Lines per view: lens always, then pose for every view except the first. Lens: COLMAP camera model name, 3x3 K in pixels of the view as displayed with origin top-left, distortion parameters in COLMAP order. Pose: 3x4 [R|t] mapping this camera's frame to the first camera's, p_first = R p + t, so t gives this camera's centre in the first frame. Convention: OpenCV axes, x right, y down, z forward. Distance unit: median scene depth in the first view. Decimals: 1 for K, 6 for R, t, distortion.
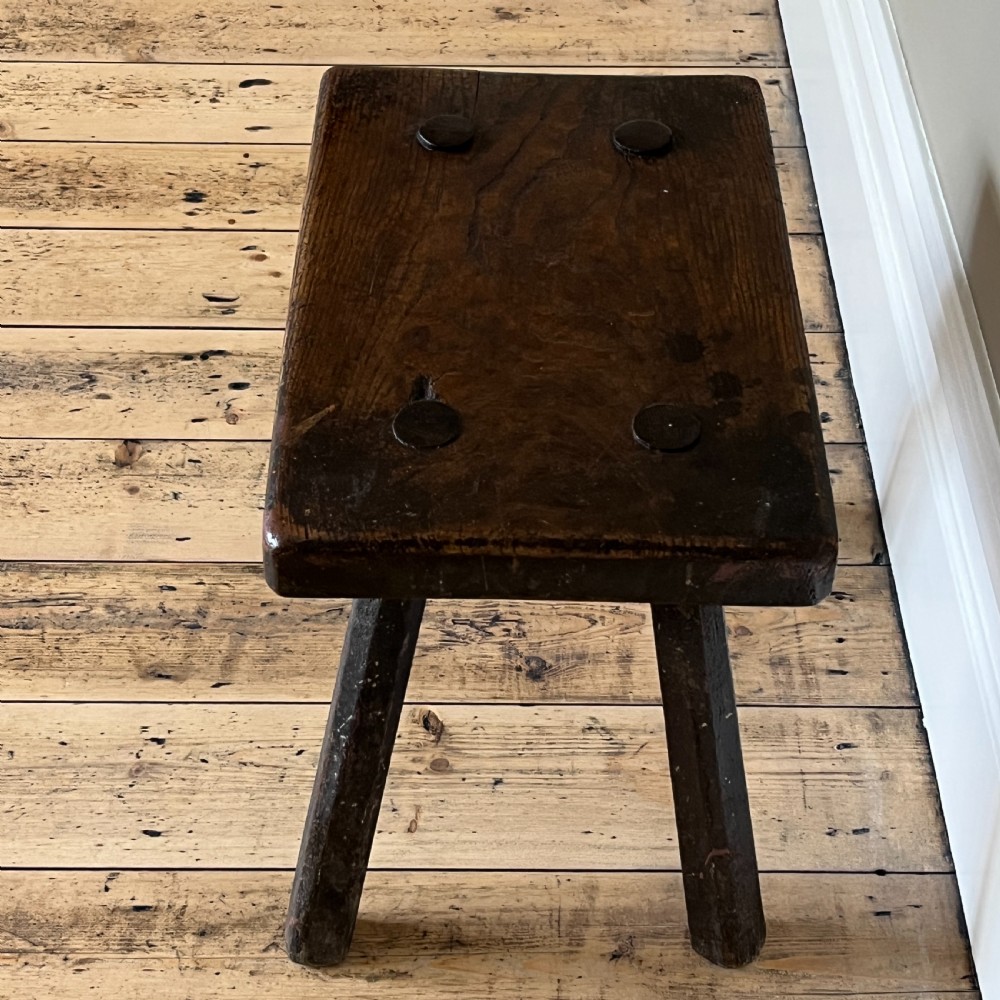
lens RADIAL K [[1901.0, 0, 501.6], [0, 1901.0, 496.2], [0, 0, 1]] dist [0.111333, 0.000000]
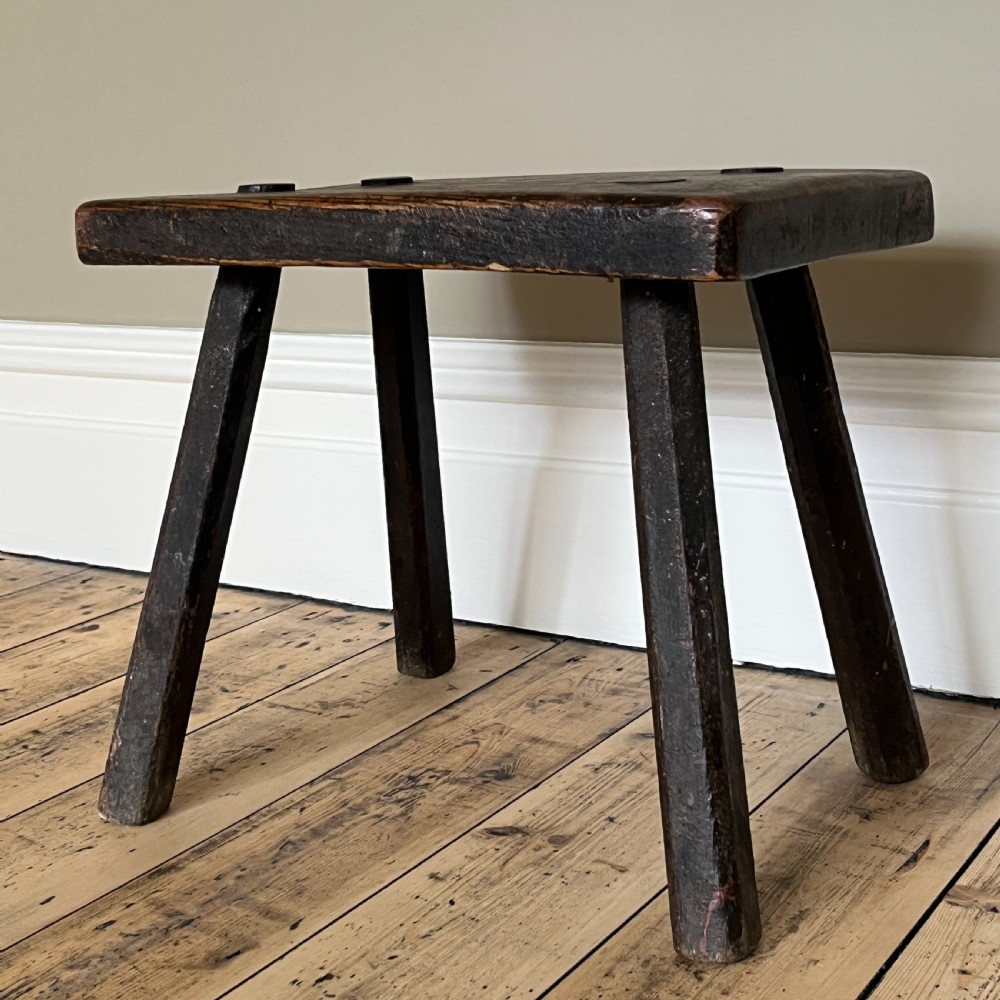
lens RADIAL K [[1634.5, 0, 503.7], [0, 1634.5, 503.7], [0, 0, 1]] dist [0.040508, 0.000000]
pose [[0.537680, -0.219306, 0.814128, -0.609193], [0.626066, 0.750600, -0.211284, 0.166374], [-0.564749, 0.623301, 0.540883, 0.511842]]
